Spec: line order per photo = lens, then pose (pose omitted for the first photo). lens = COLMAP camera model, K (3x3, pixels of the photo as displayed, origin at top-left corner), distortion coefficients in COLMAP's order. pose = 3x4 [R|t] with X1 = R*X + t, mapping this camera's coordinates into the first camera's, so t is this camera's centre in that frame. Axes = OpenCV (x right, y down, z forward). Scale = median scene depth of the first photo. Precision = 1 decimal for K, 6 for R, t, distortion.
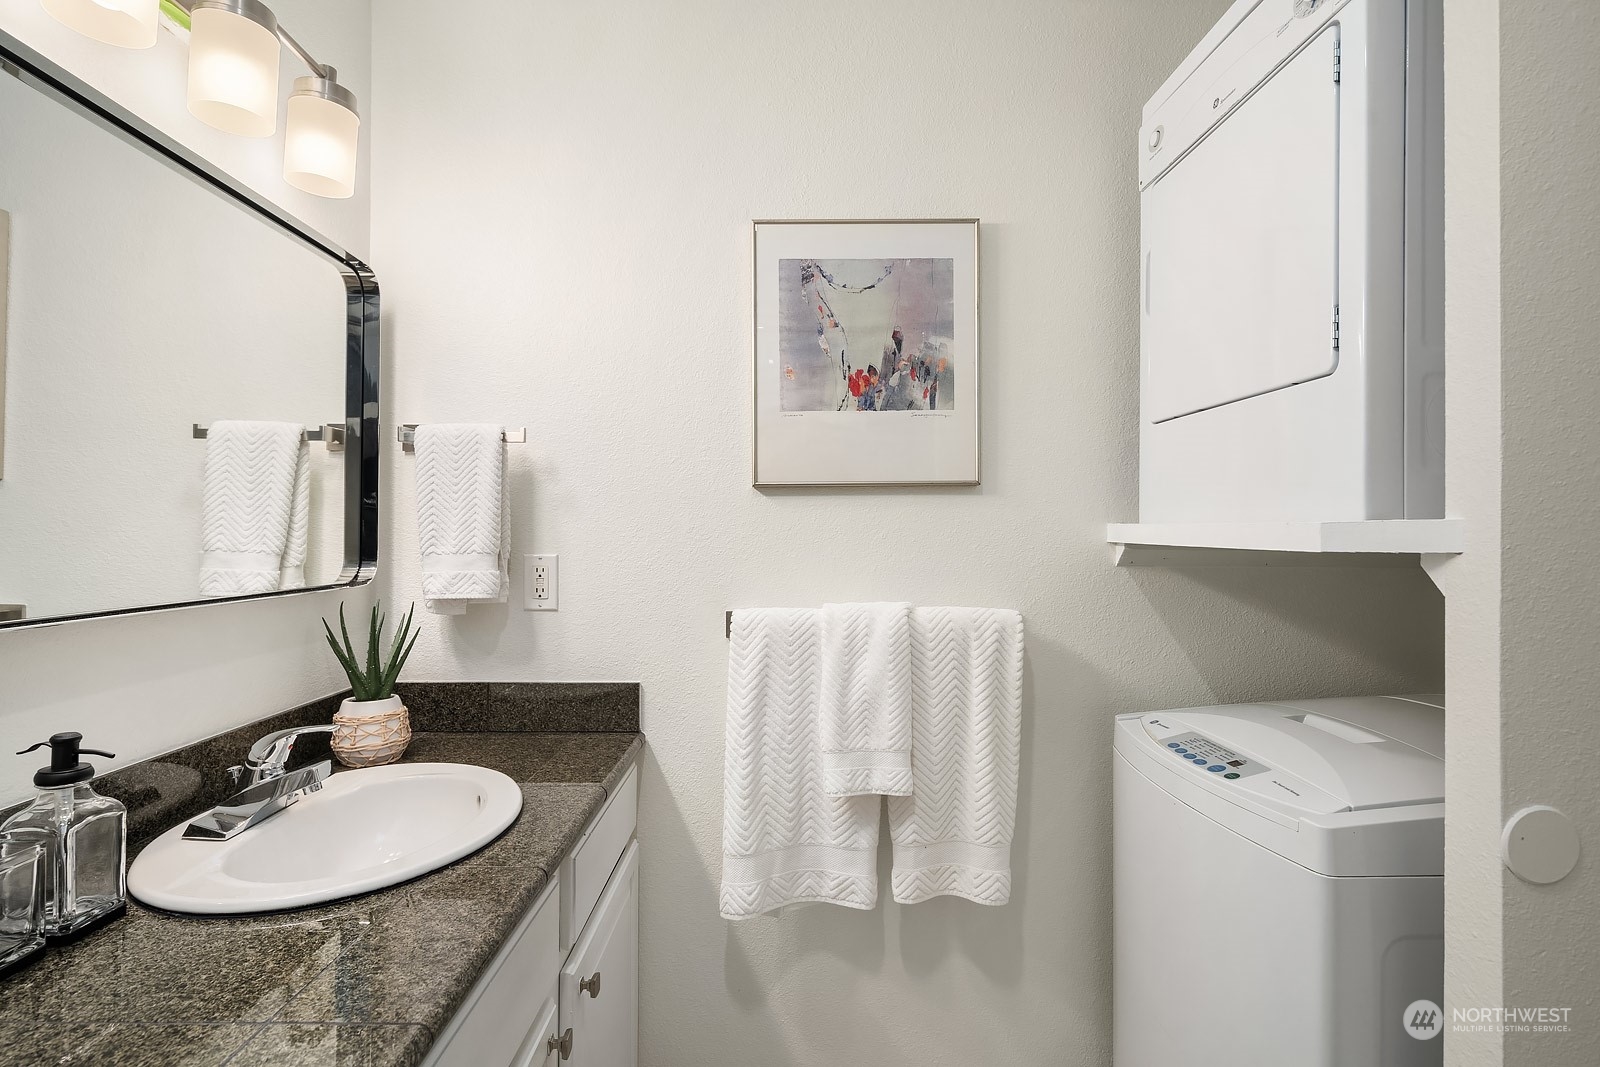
lens RADIAL K [[796.2, 0, 794.6], [0, 796.2, 530.7], [0, 0, 1]] dist [0.004341, -0.001846]
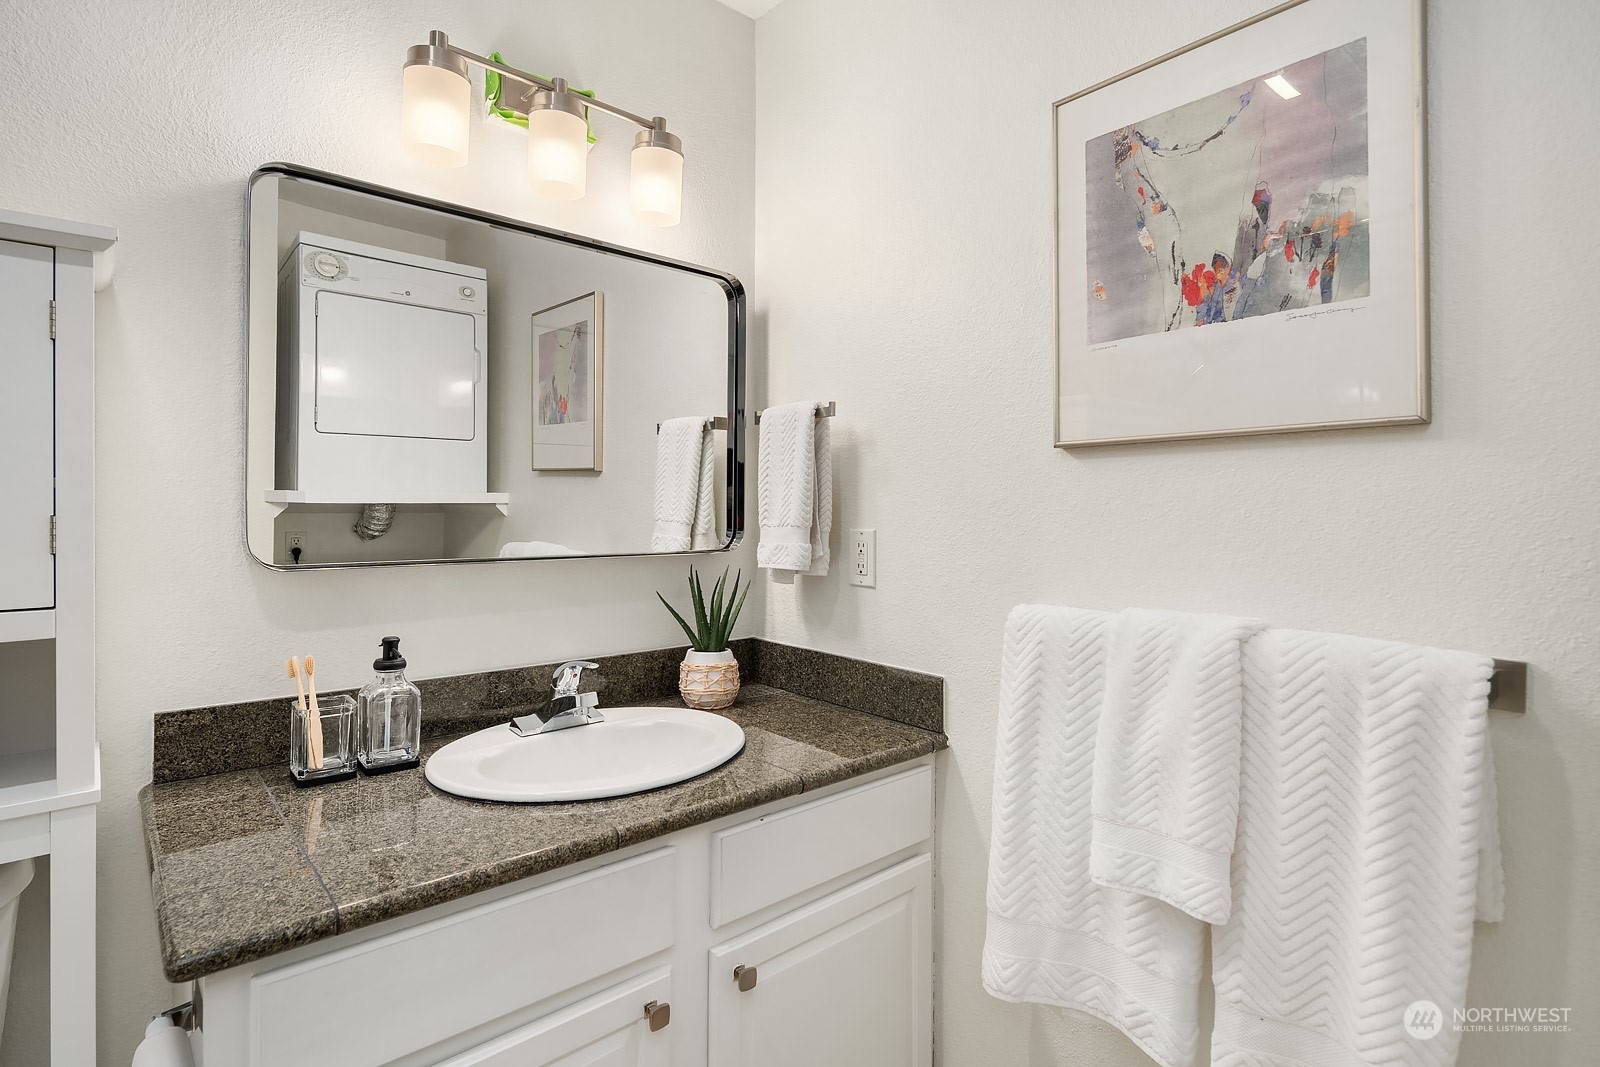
lens RADIAL K [[796.2, 0, 779.1], [0, 796.2, 504.3], [0, 0, 1]] dist [0.004341, -0.001846]
pose [[0.644372, -0.000818, -0.764711, 0.370089], [-0.000246, 0.999999, -0.001276, 0.000616], [0.764712, 0.001010, 0.644372, 0.299481]]
